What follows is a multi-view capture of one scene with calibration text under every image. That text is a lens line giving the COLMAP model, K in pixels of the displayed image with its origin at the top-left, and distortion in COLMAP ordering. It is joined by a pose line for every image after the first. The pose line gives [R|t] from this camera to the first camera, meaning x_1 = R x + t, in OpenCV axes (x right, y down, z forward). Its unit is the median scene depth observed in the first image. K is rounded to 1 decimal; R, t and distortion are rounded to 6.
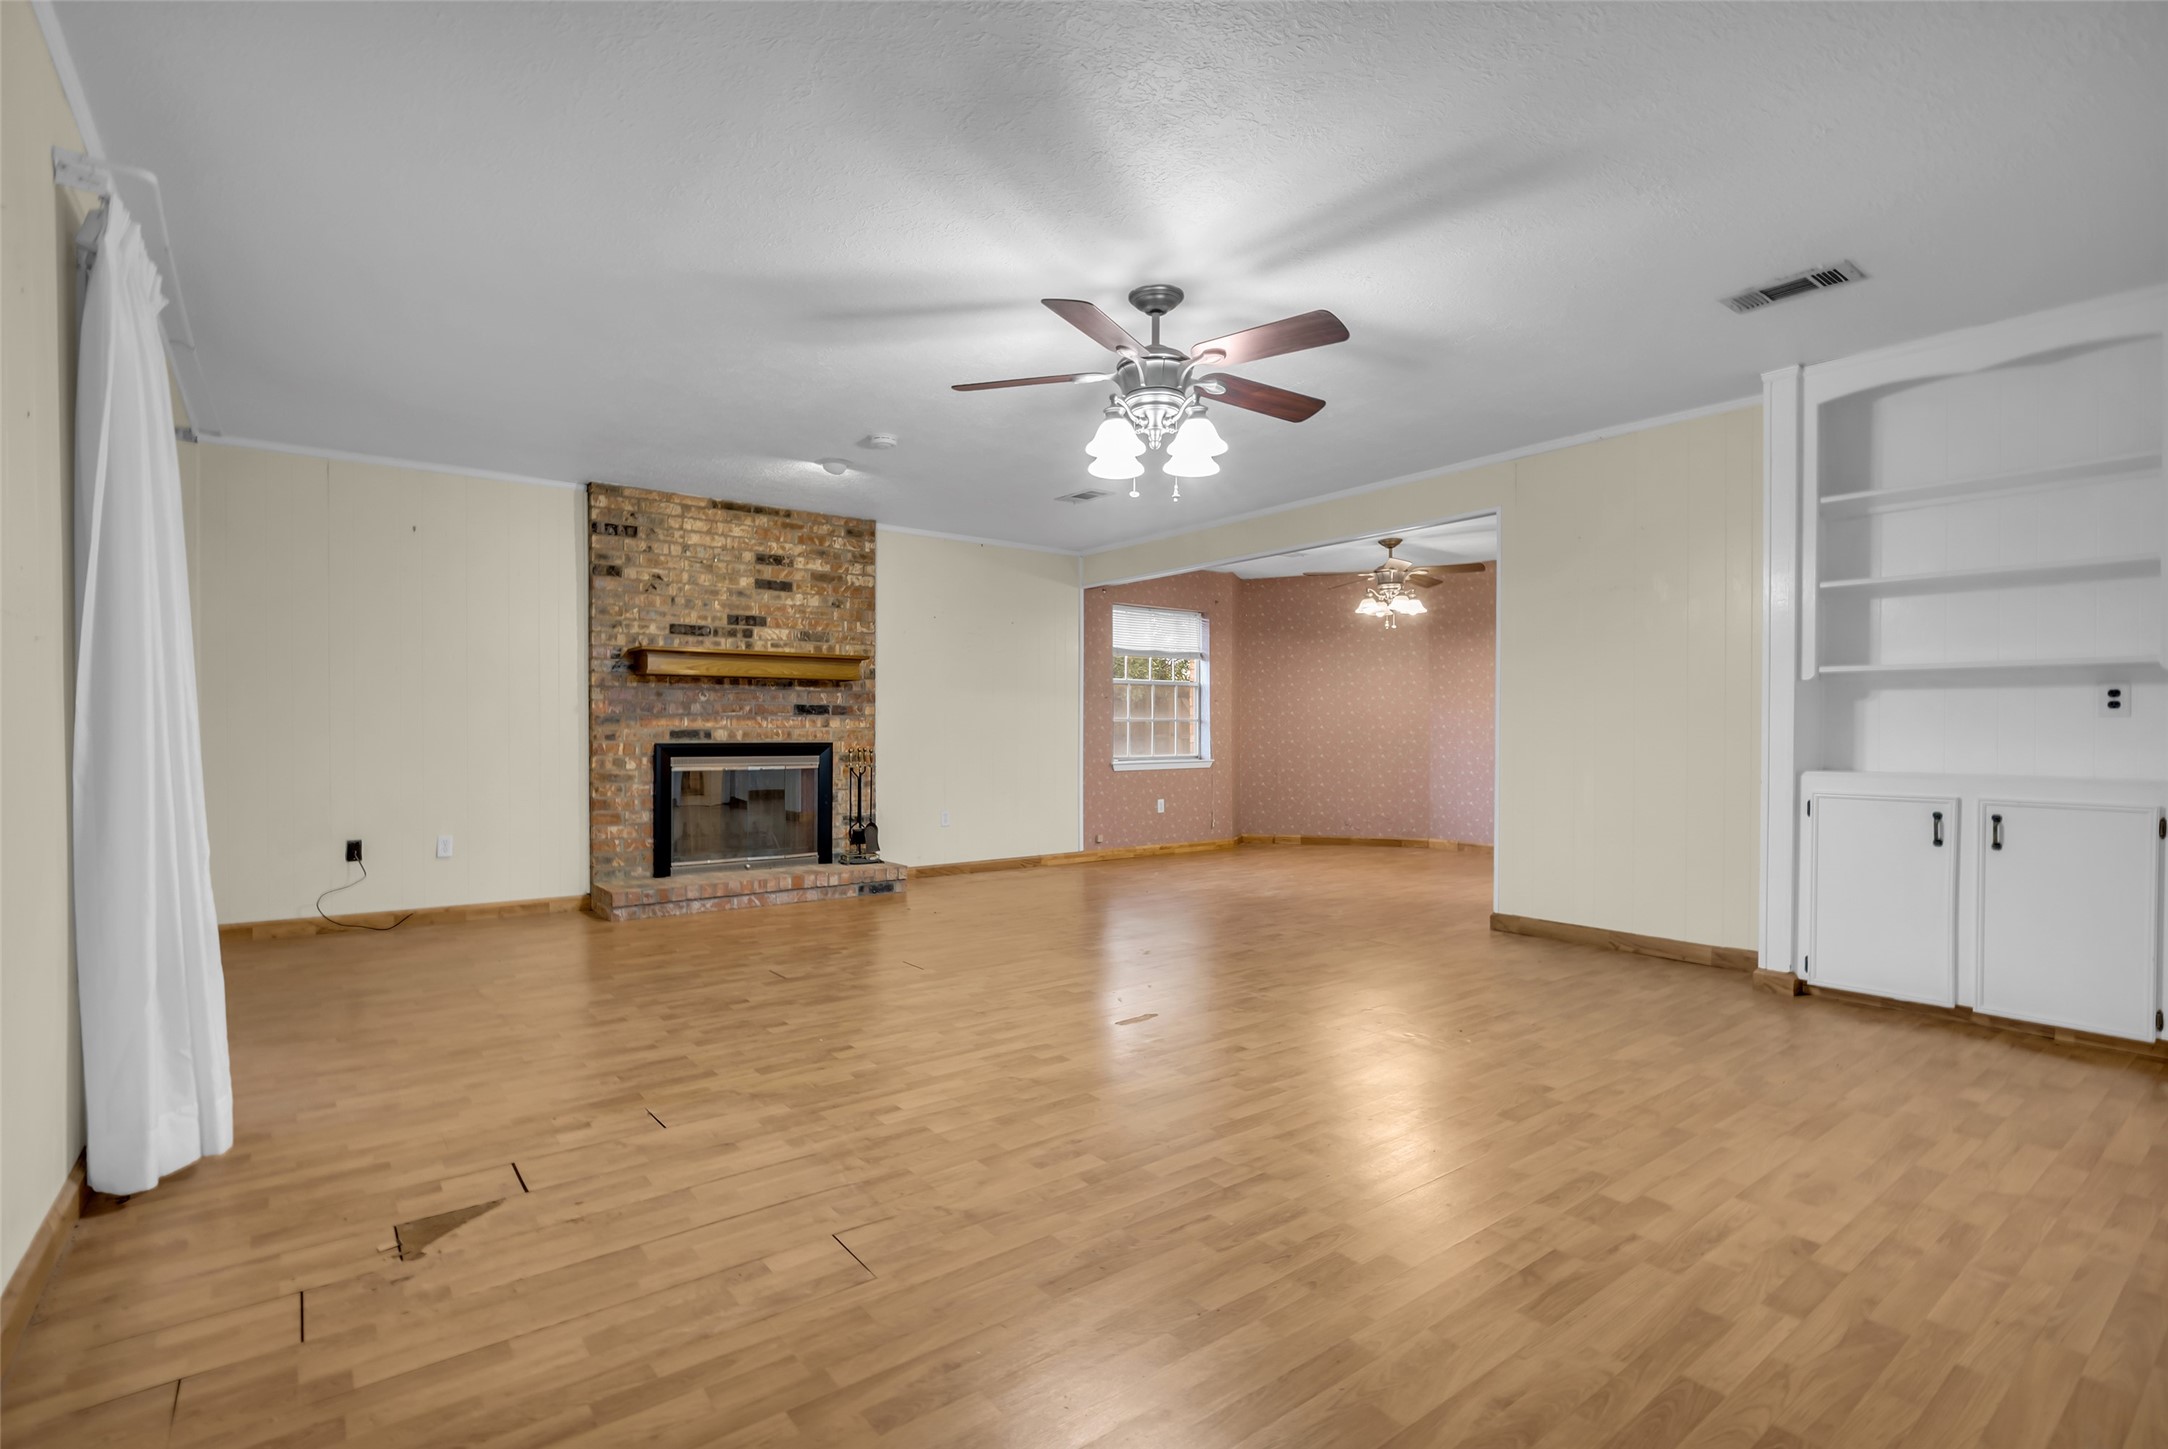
lens RADIAL K [[1036.3, 0, 1087.5], [0, 1036.3, 728.8], [0, 0, 1]] dist [-0.017511, 0.002396]
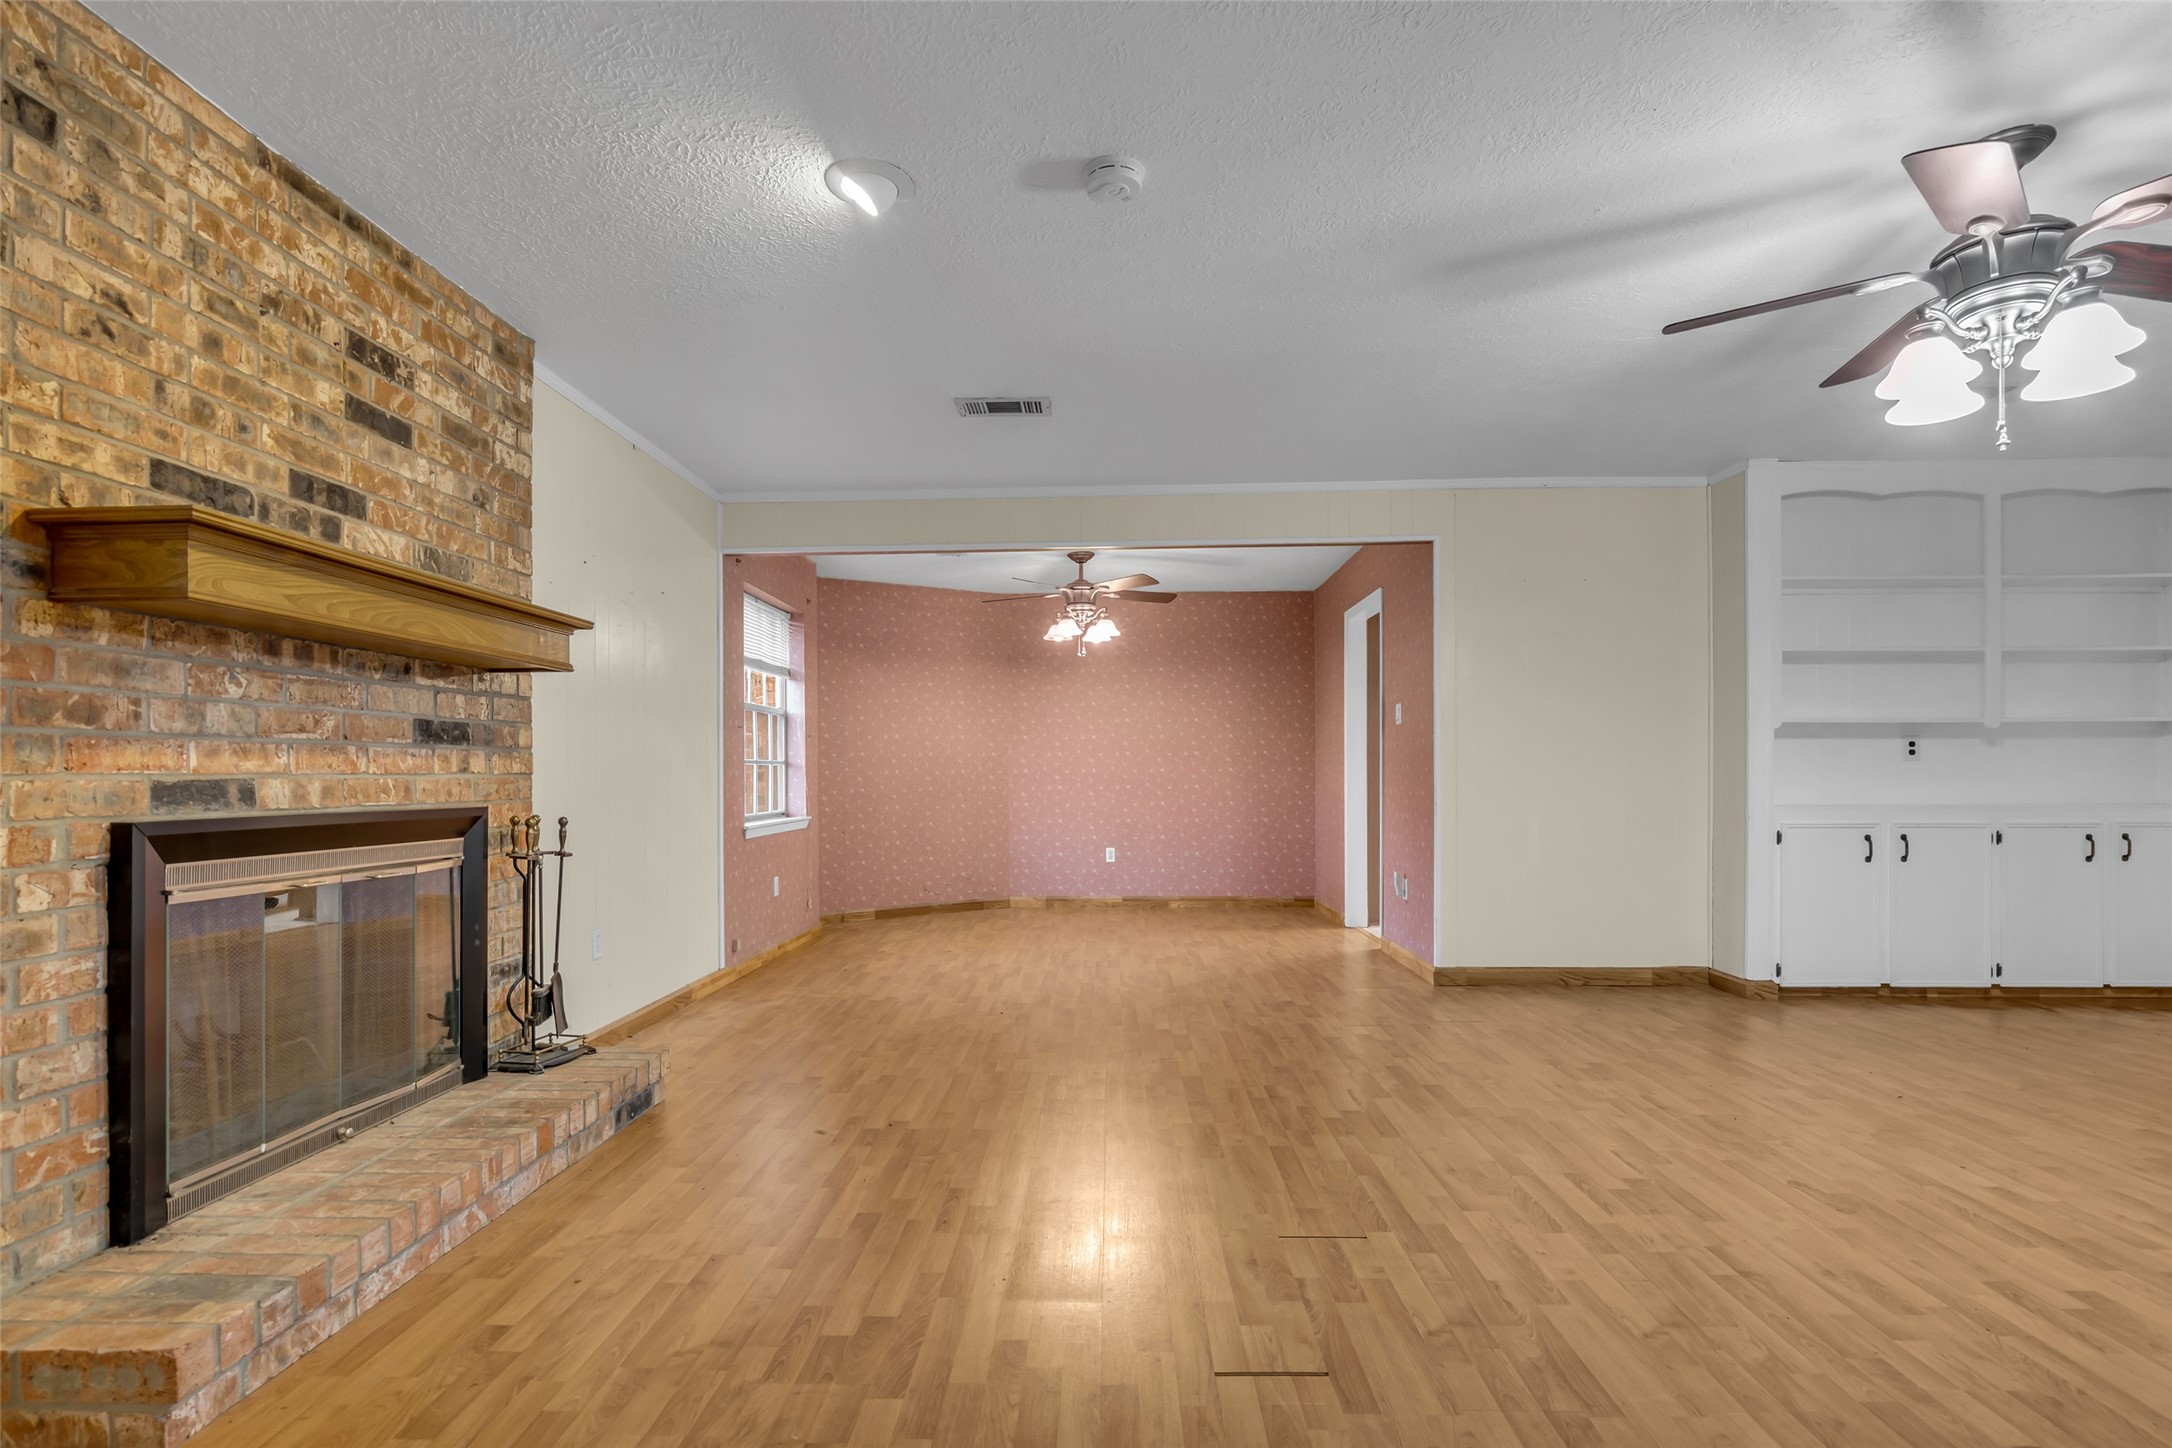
lens RADIAL K [[1038.2, 0, 1090.8], [0, 1038.2, 775.9], [0, 0, 1]] dist [-0.017511, 0.002396]
pose [[0.636873, -0.005099, 0.770952, -0.440959], [0.004668, 0.999985, 0.002758, -0.000061], [-0.770954, 0.001842, 0.636888, 0.533953]]
